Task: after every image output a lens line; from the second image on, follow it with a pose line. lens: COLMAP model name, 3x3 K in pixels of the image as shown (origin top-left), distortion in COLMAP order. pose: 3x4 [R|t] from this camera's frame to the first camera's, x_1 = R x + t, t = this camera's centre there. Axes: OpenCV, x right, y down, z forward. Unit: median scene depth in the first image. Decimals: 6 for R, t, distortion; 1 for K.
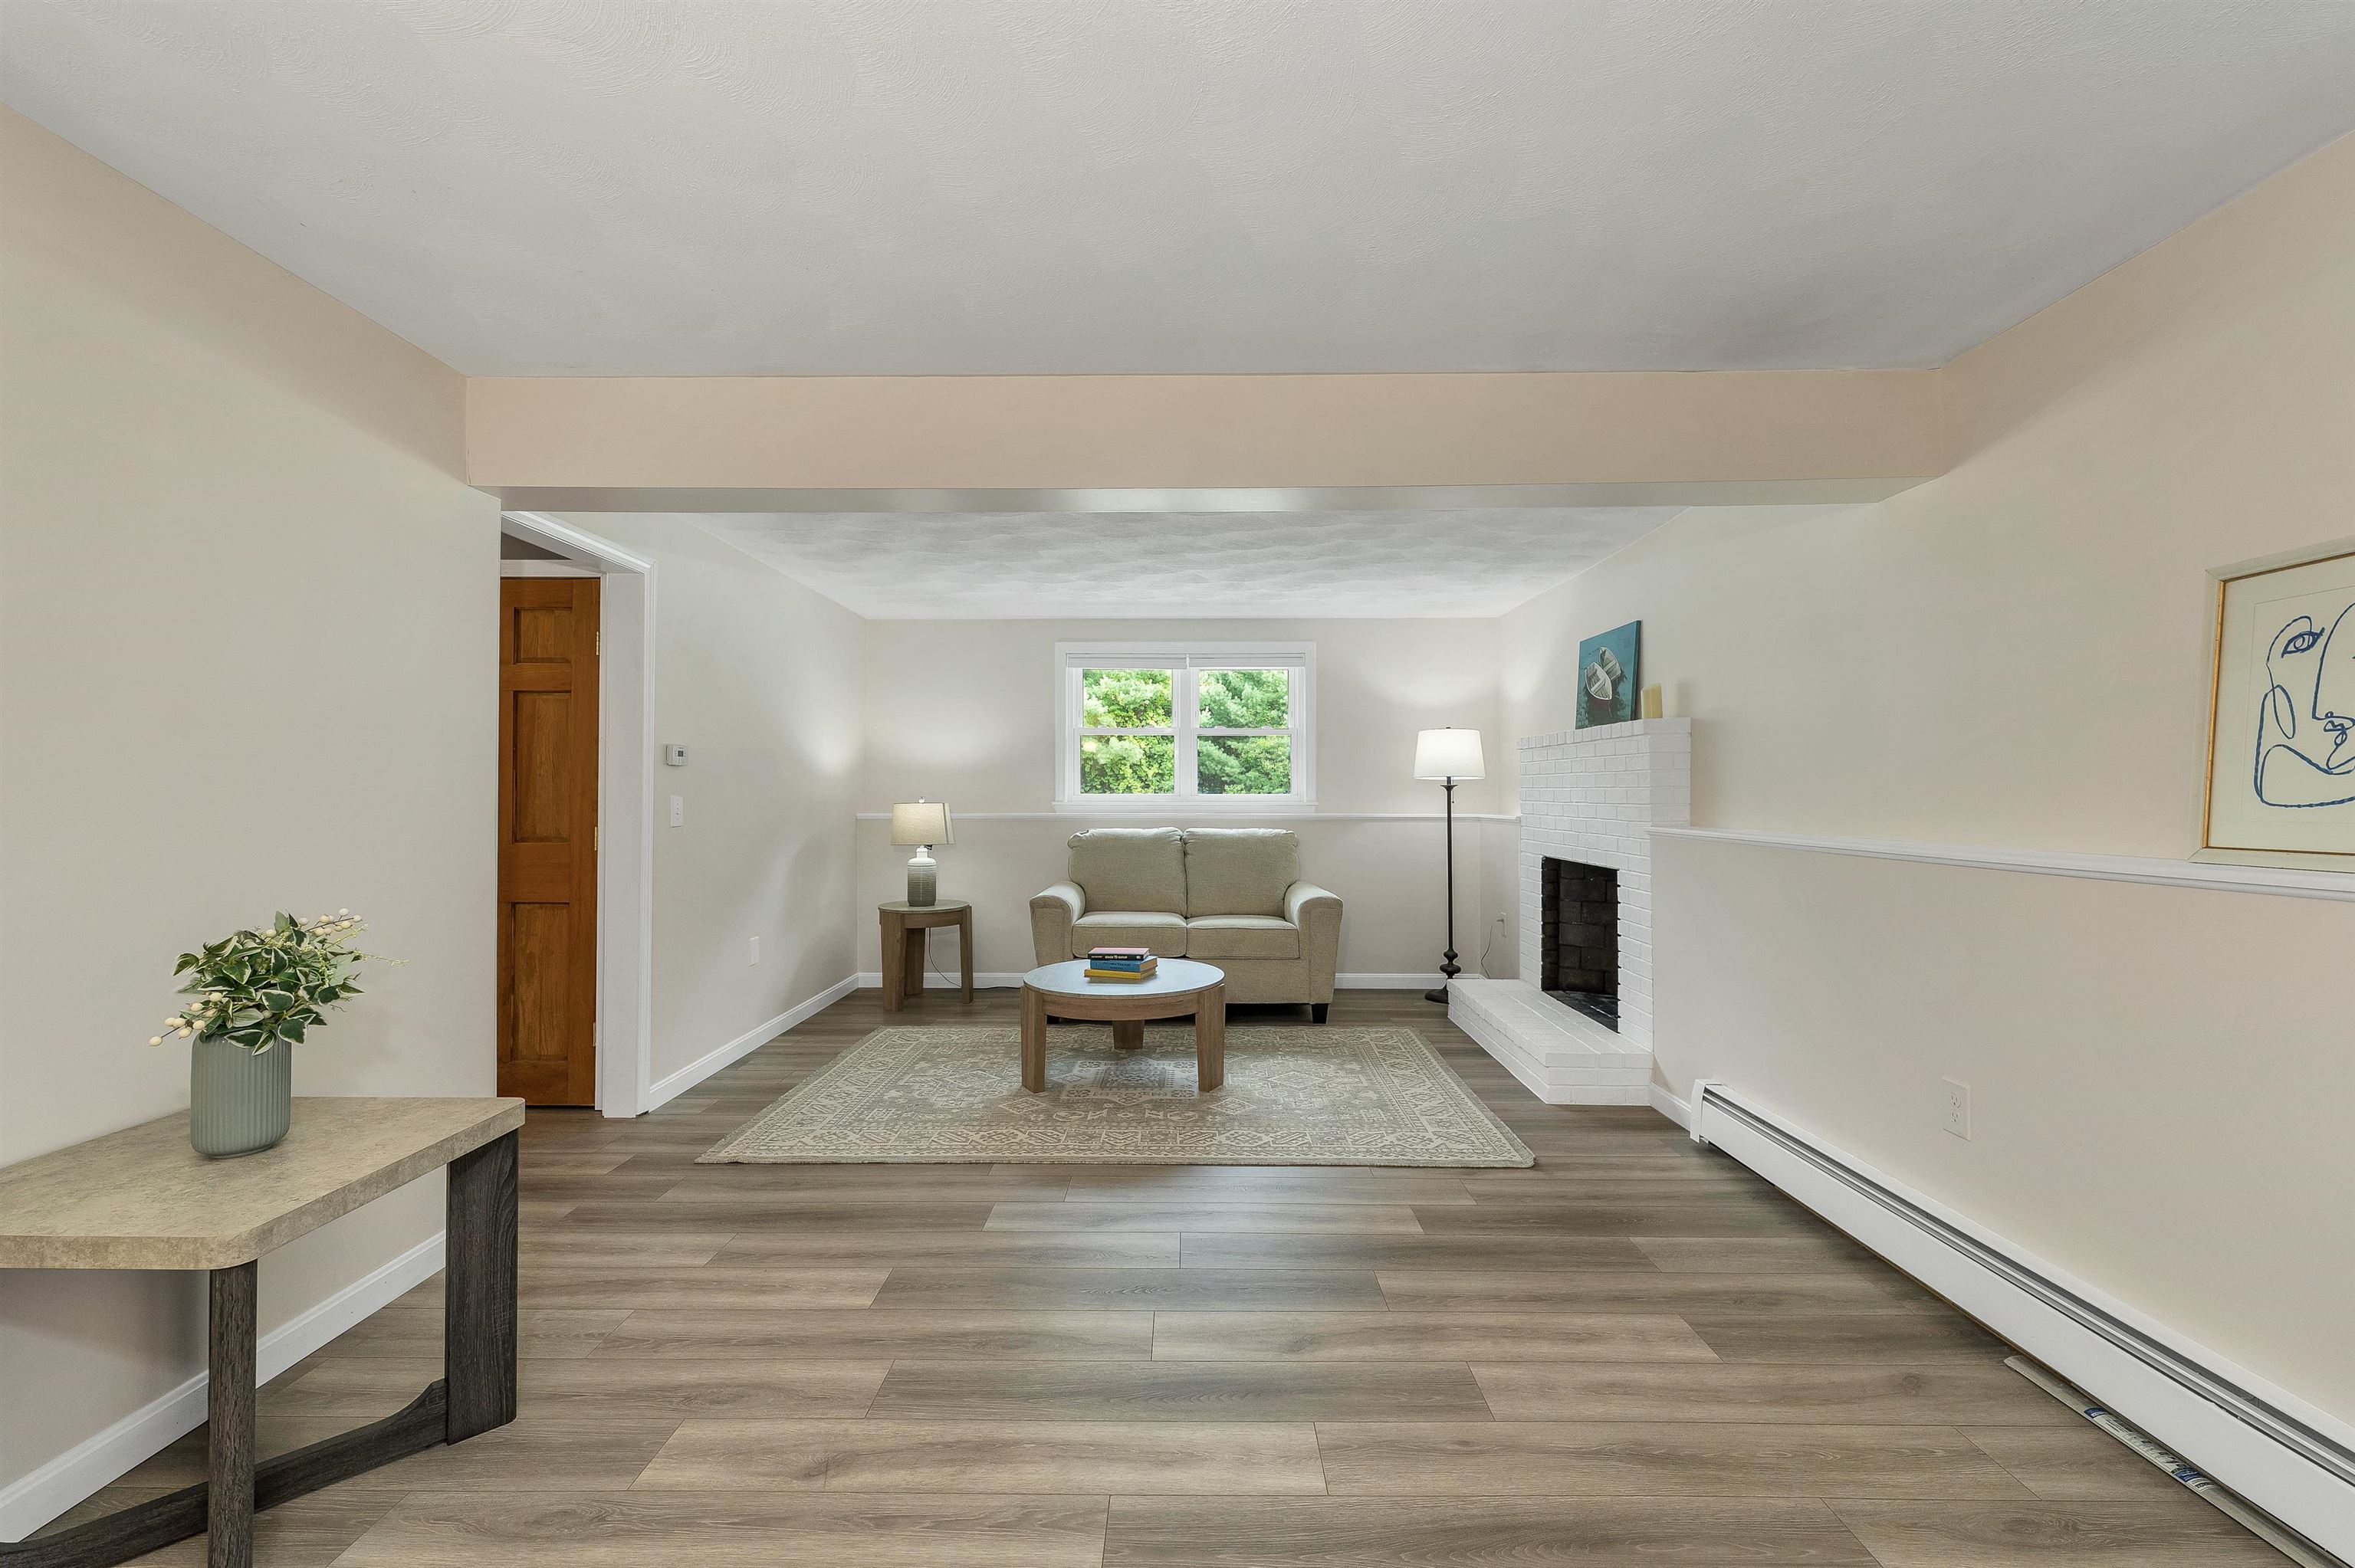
lens RADIAL K [[999.1, 0, 1174.8], [0, 999.1, 771.2], [0, 0, 1]] dist [-0.000784, -0.000126]
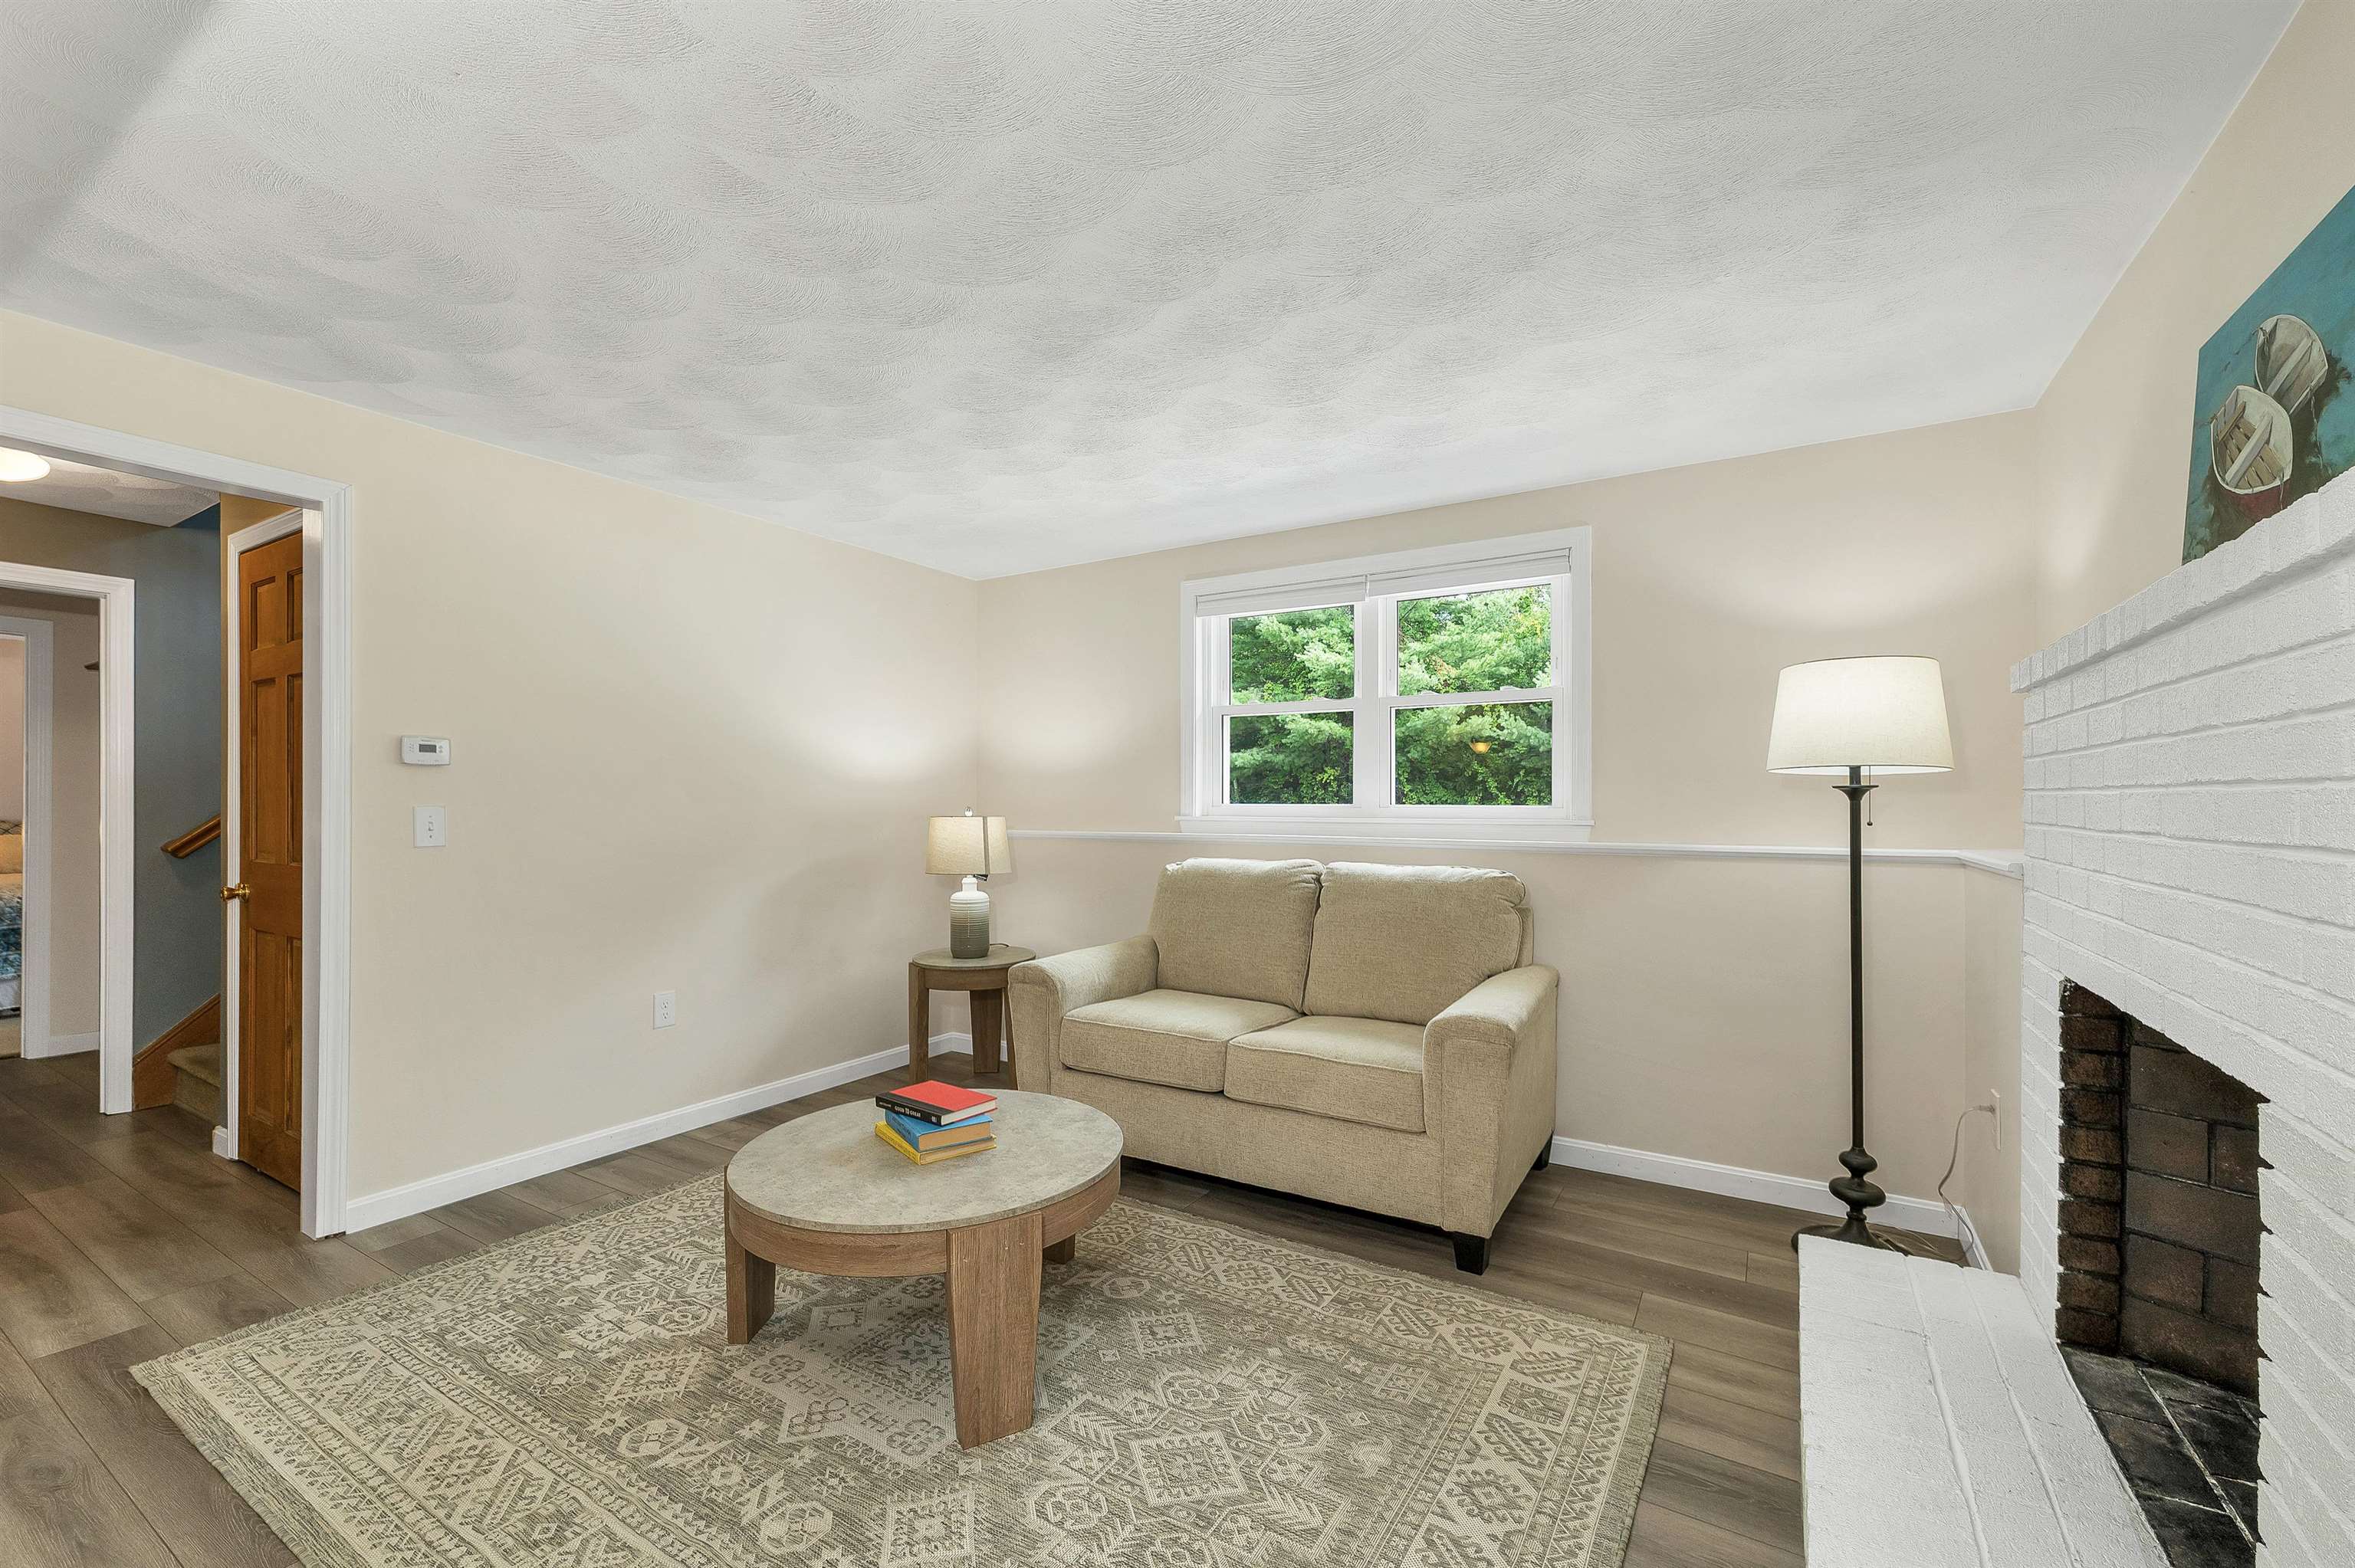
lens RADIAL K [[983.5, 0, 1170.1], [0, 983.5, 800.5], [0, 0, 1]] dist [0.000426, 0.000266]
pose [[0.852821, -0.001056, -0.522203, 0.315052], [0.010487, 0.999831, 0.015105, 0.013781], [0.522098, -0.018358, 0.852688, 0.596943]]
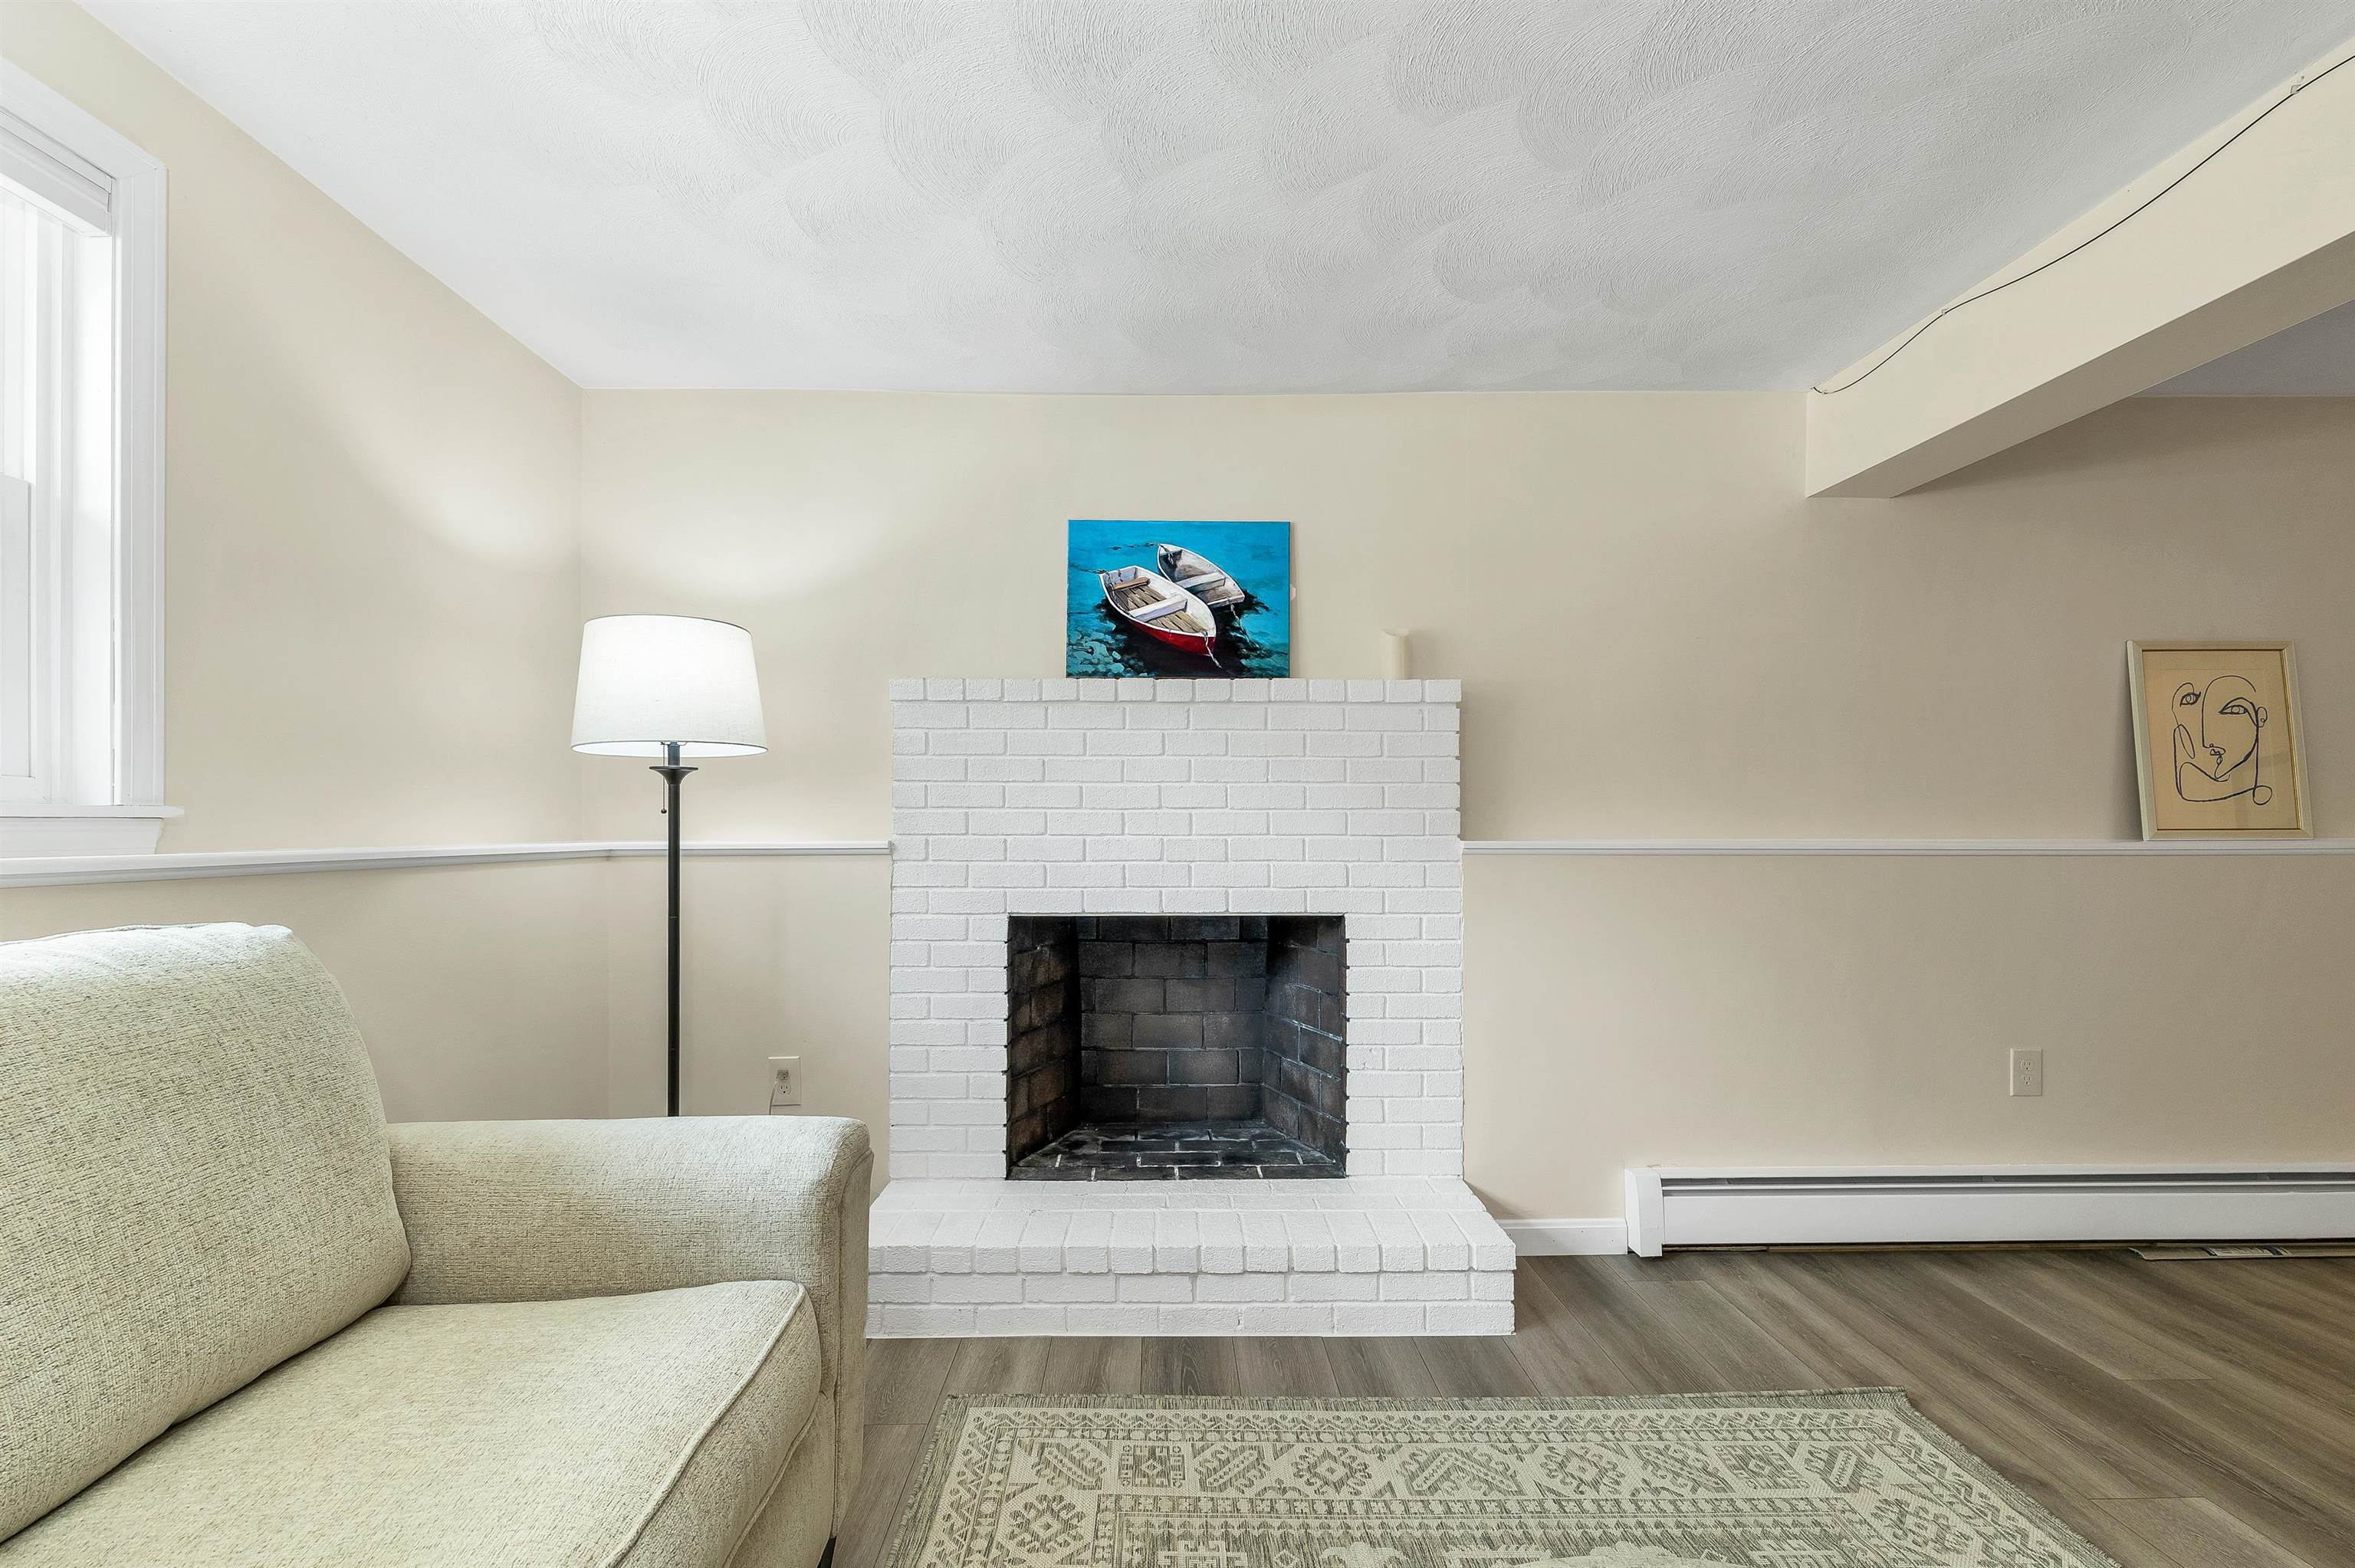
lens RADIAL K [[984.9, 0, 1179.7], [0, 984.9, 824.8], [0, 0, 1]] dist [0.000136, -0.000058]
pose [[-0.032253, 0.001650, 0.999478, -0.155989], [-0.020422, 0.999789, -0.002309, 0.043327], [-0.999271, -0.020486, -0.032212, 1.056342]]
